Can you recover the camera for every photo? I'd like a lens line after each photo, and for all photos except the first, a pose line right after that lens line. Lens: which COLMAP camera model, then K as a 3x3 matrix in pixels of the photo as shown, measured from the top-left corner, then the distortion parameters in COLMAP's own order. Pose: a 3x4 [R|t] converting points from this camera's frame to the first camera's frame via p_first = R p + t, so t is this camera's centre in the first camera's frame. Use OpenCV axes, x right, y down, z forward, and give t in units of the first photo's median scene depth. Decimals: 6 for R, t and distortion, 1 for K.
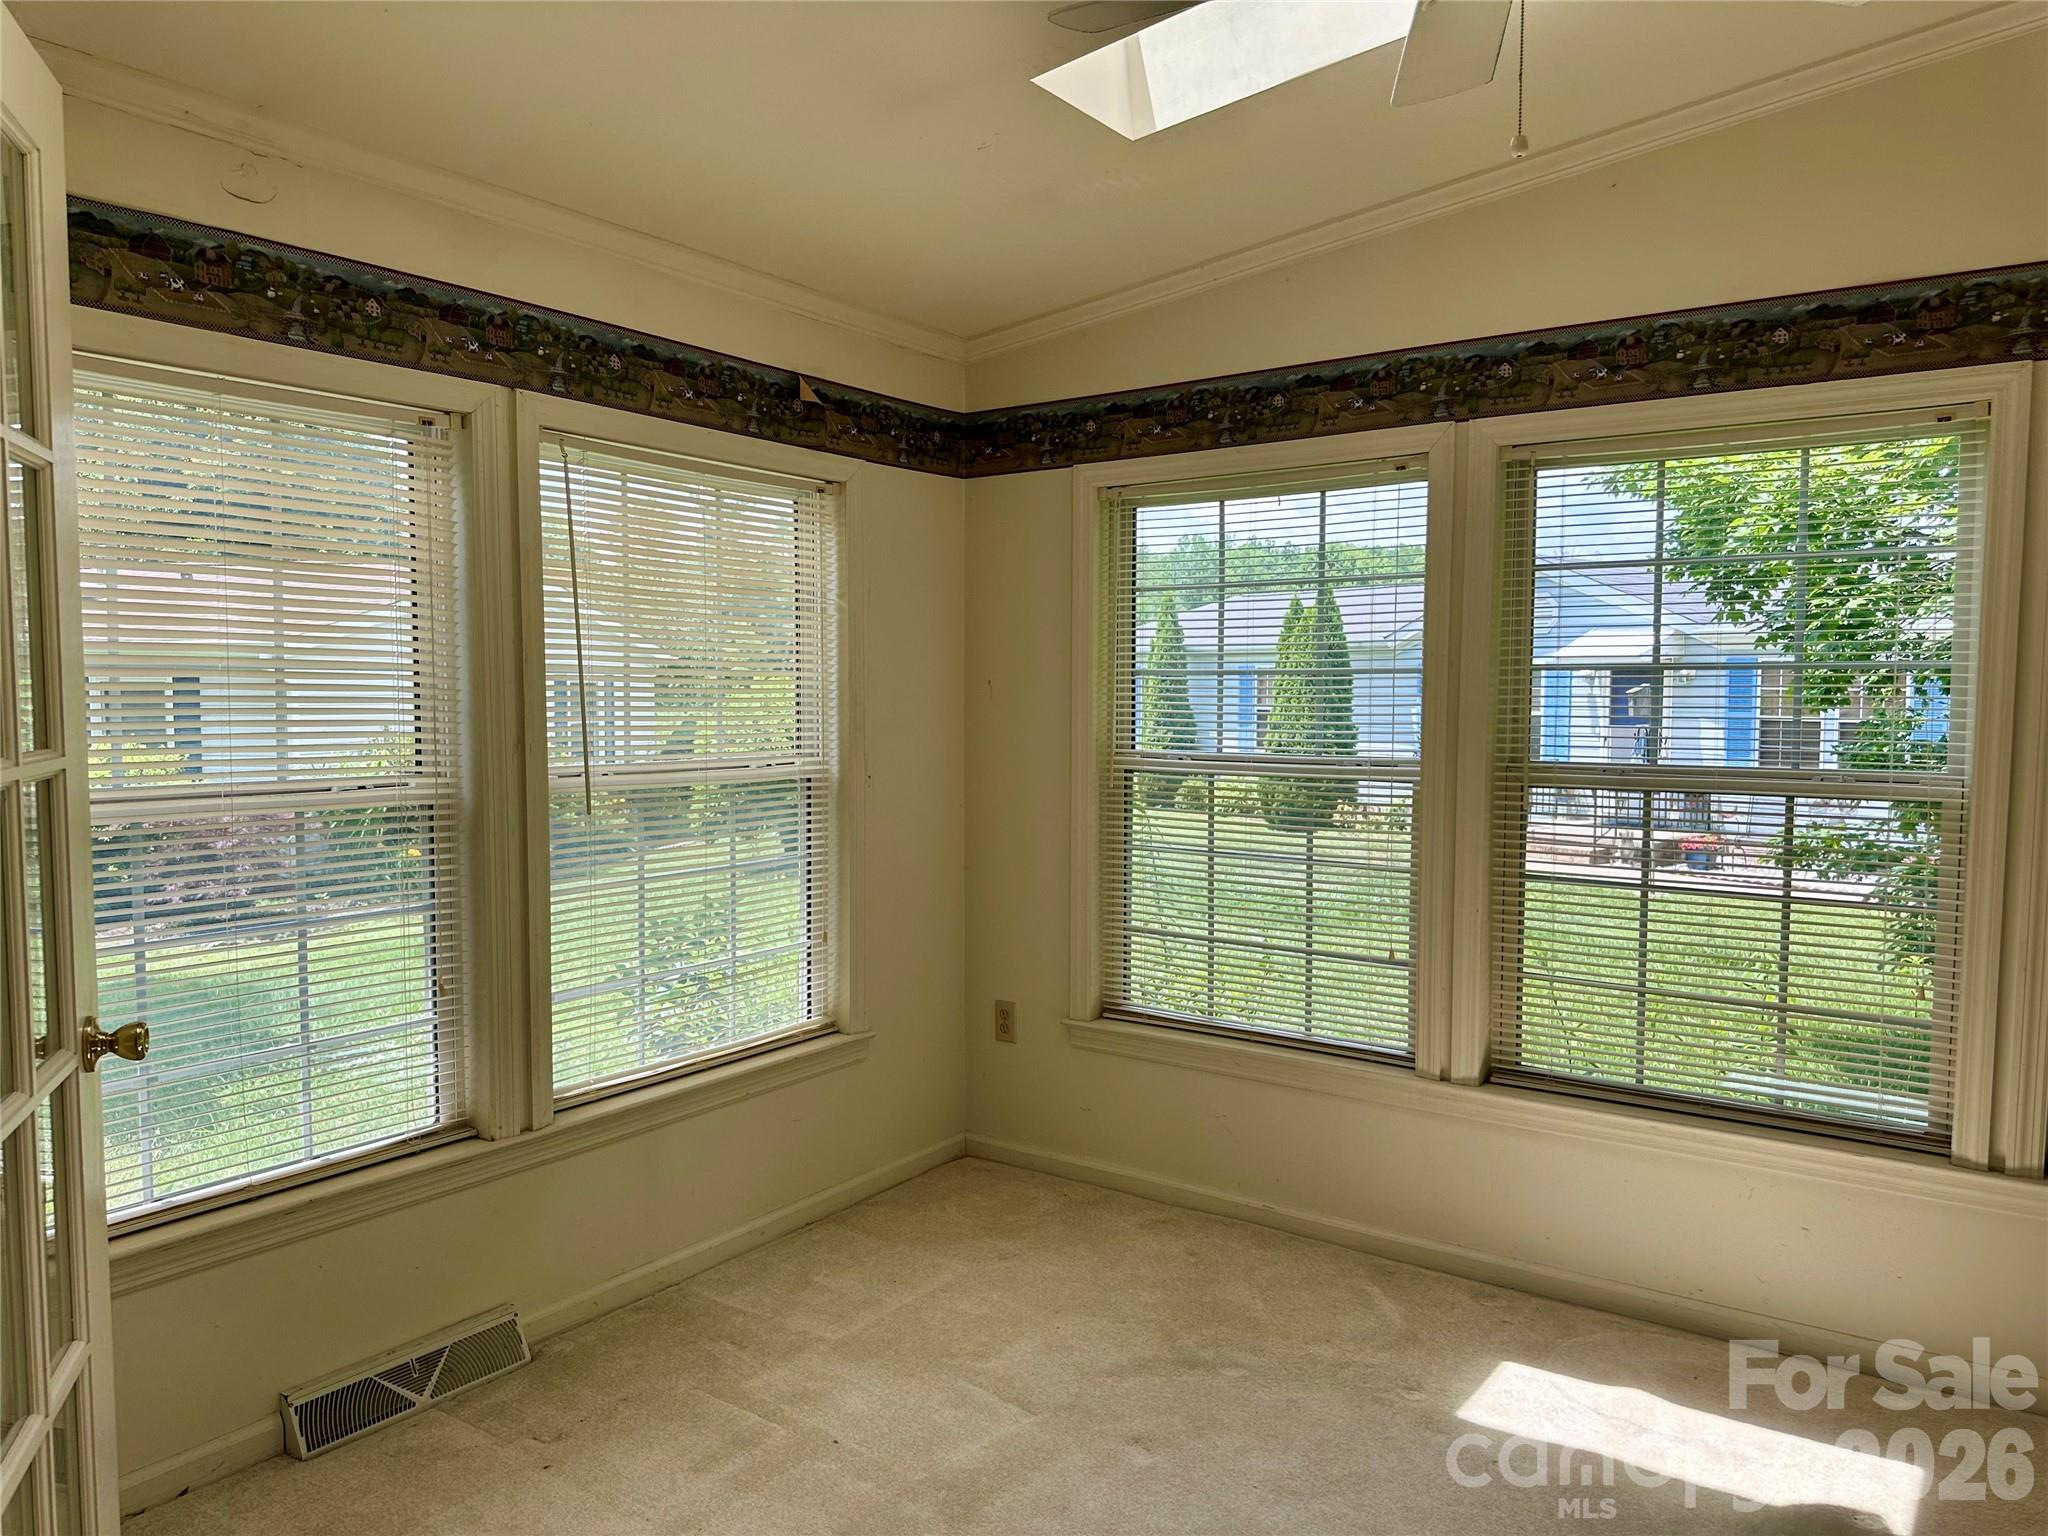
lens RADIAL K [[1477.3, 0, 1024.0], [0, 1477.3, 768.0], [0, 0, 1]] dist [0.079172, -0.115741]
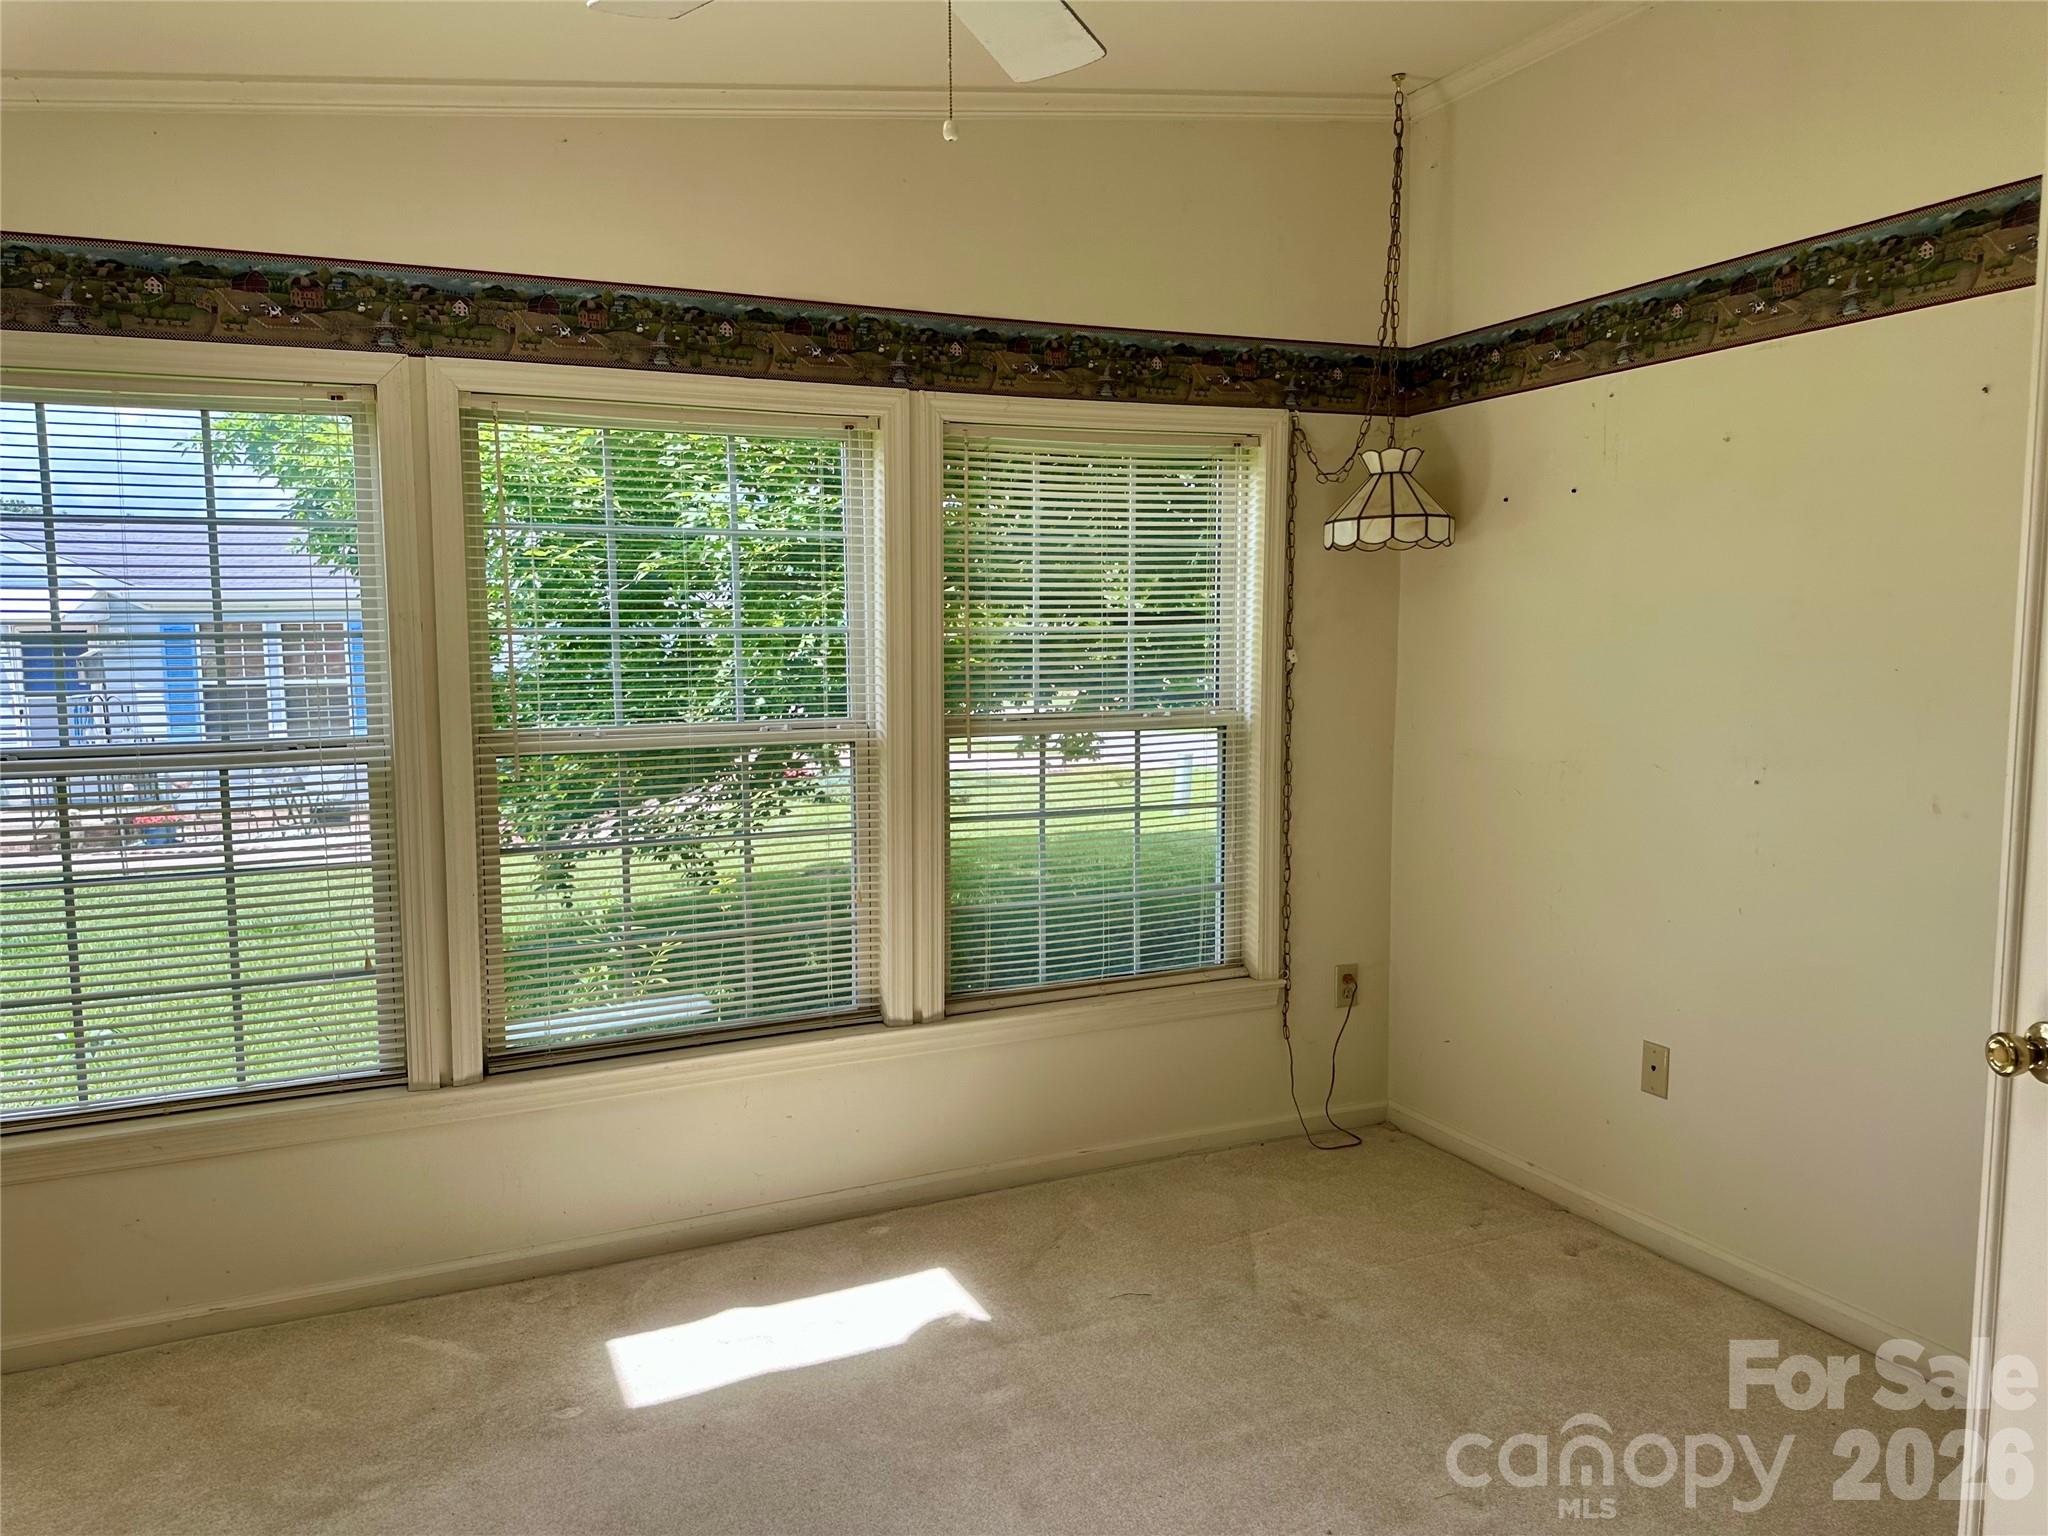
lens RADIAL K [[1477.3, 0, 1024.0], [0, 1477.3, 768.0], [0, 0, 1]] dist [0.079172, -0.115741]
pose [[0.483449, -0.083922, 0.871340, -0.326710], [0.065475, 0.996072, 0.059607, -0.014907], [-0.872920, 0.028234, 0.487045, 0.244629]]
